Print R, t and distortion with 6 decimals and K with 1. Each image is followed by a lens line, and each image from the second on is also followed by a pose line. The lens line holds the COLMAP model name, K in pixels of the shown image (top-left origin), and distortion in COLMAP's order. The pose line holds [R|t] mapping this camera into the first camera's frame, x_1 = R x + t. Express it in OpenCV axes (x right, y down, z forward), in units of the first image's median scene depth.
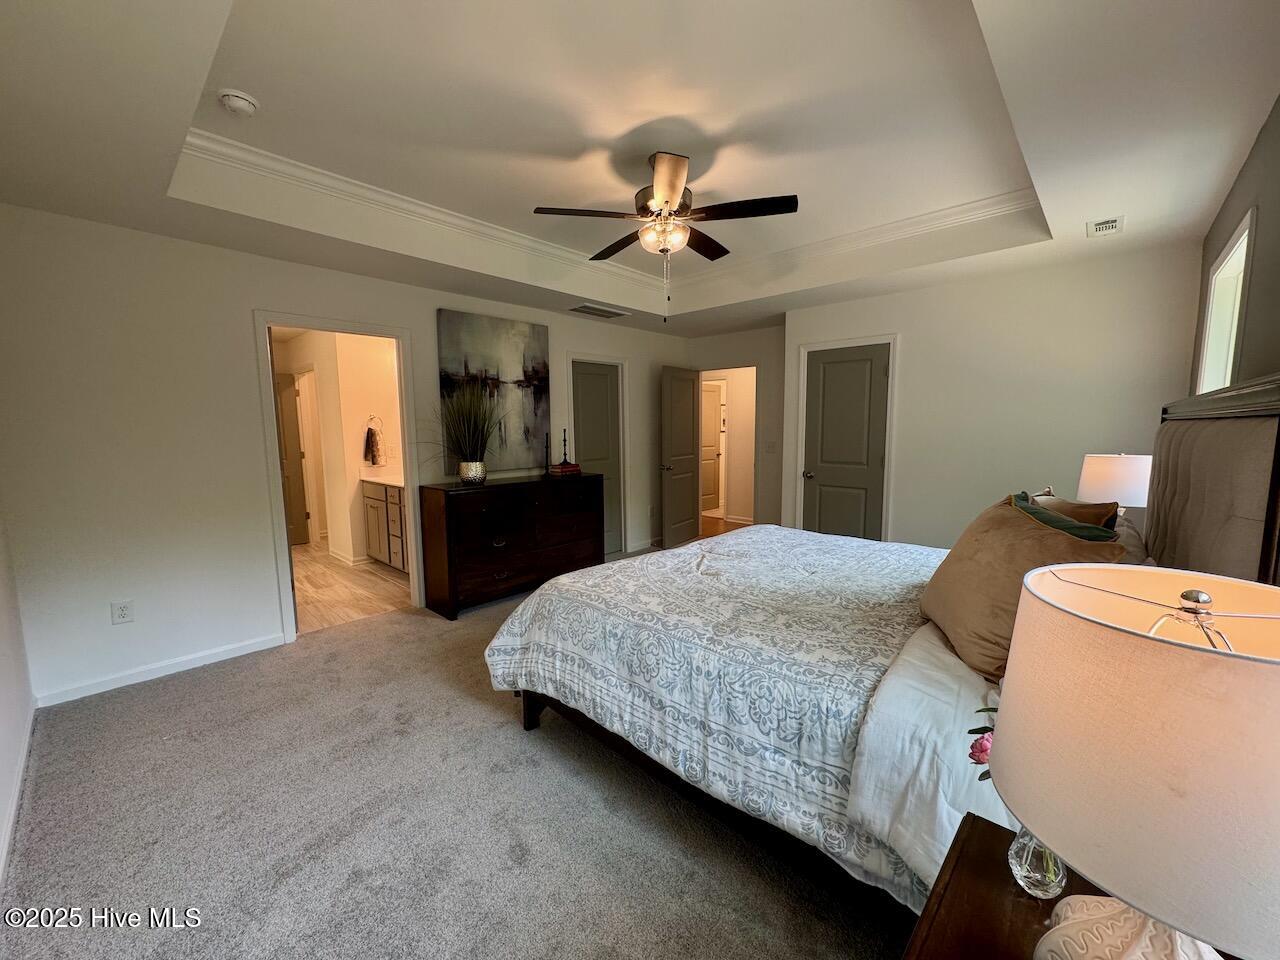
lens RADIAL K [[508.9, 0, 641.1], [0, 508.9, 481.1], [0, 0, 1]] dist [0.000162, 0.000007]
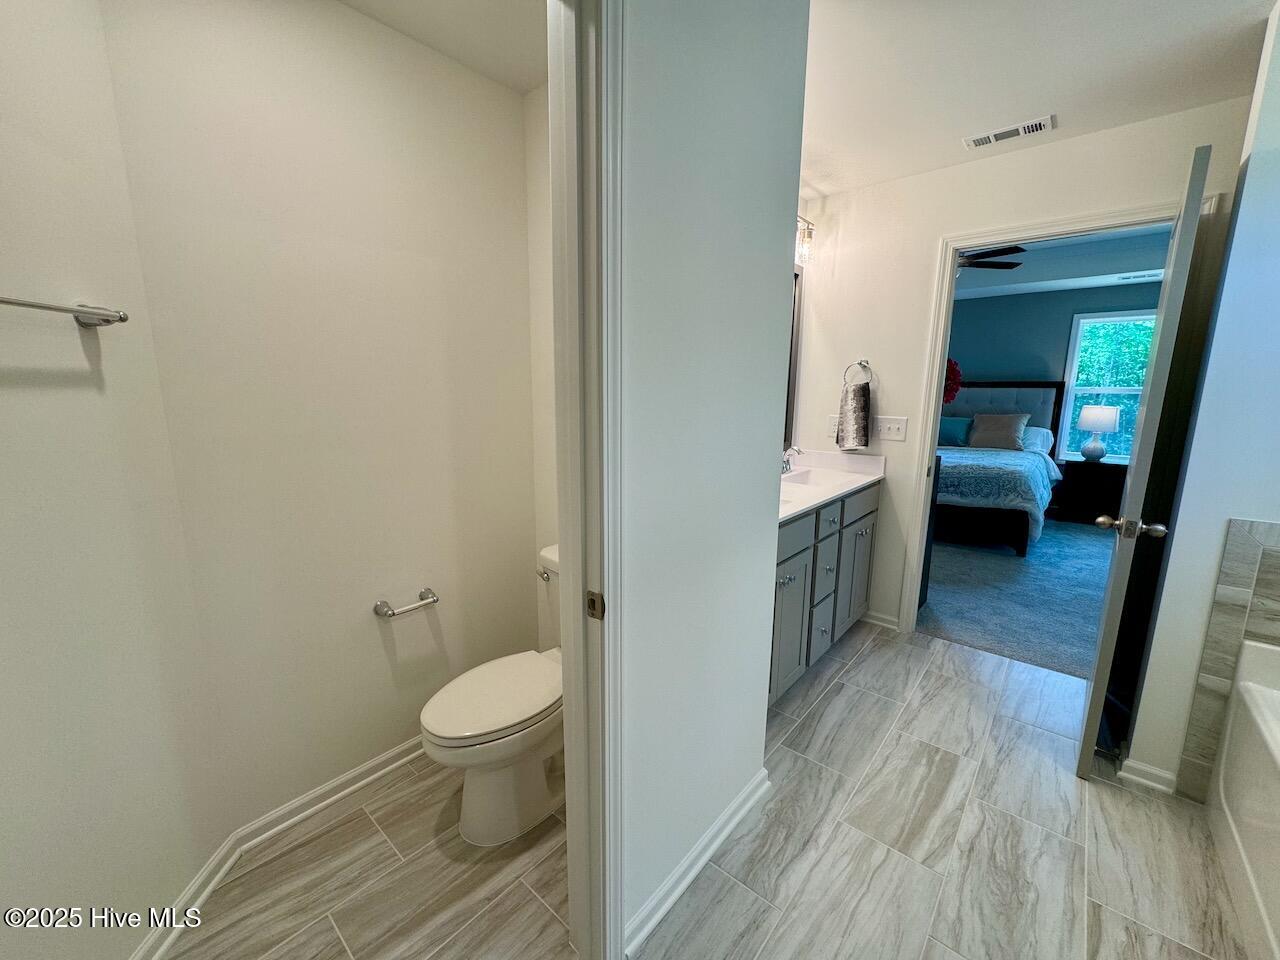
lens RADIAL K [[508.7, 0, 640.5], [0, 508.7, 480.3], [0, 0, 1]] dist [-0.000831, 0.000151]
pose [[-0.033887, -0.166995, 0.985375, -0.990454], [0.106650, 0.979708, 0.169702, -0.115878], [-0.993719, 0.110841, -0.015389, 1.221735]]
